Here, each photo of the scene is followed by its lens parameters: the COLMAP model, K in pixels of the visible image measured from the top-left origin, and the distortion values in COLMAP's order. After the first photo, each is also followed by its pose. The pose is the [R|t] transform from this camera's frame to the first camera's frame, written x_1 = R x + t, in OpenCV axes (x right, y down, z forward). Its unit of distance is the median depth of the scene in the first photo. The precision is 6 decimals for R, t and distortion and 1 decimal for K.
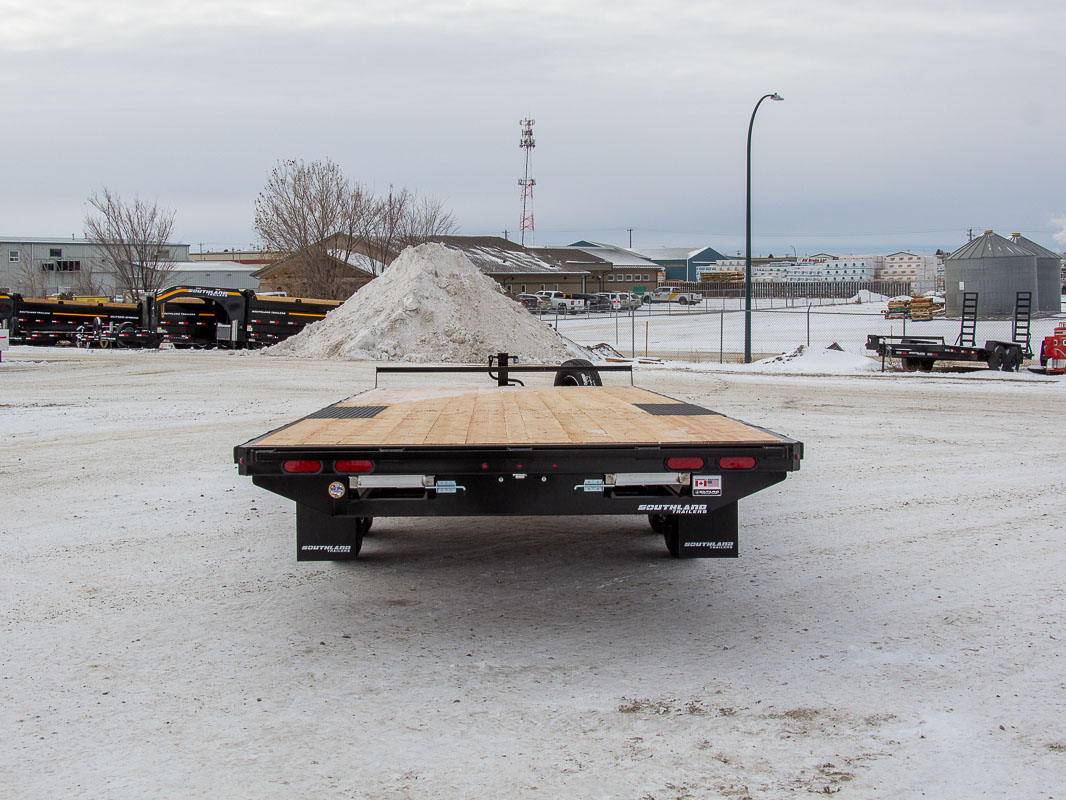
lens RADIAL K [[1458.5, 0, 529.2], [0, 1458.5, 403.1], [0, 0, 1]] dist [0.025778, 0.000000]
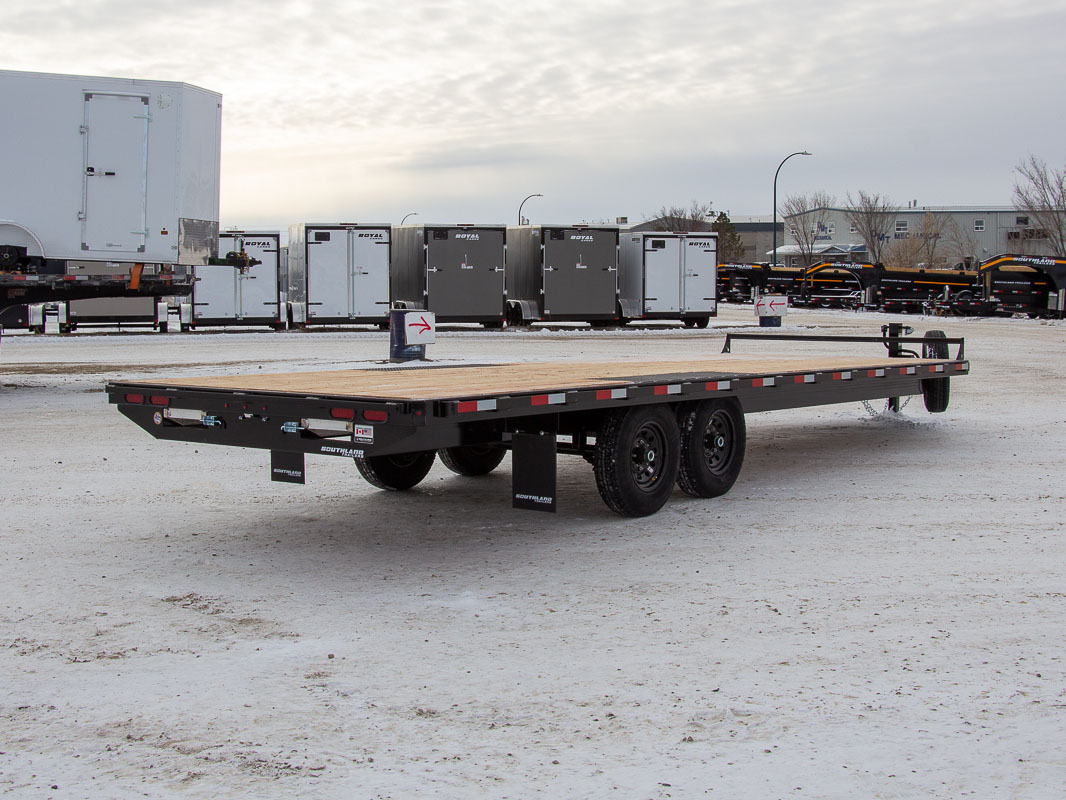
lens RADIAL K [[1458.5, 0, 585.5], [0, 1458.5, 455.1], [0, 0, 1]] dist [0.025778, 0.000000]
pose [[0.817711, 0.073987, -0.570854, 0.207256], [-0.041533, 0.996704, 0.069688, -0.003072], [0.574128, -0.033275, 0.818089, 0.037792]]
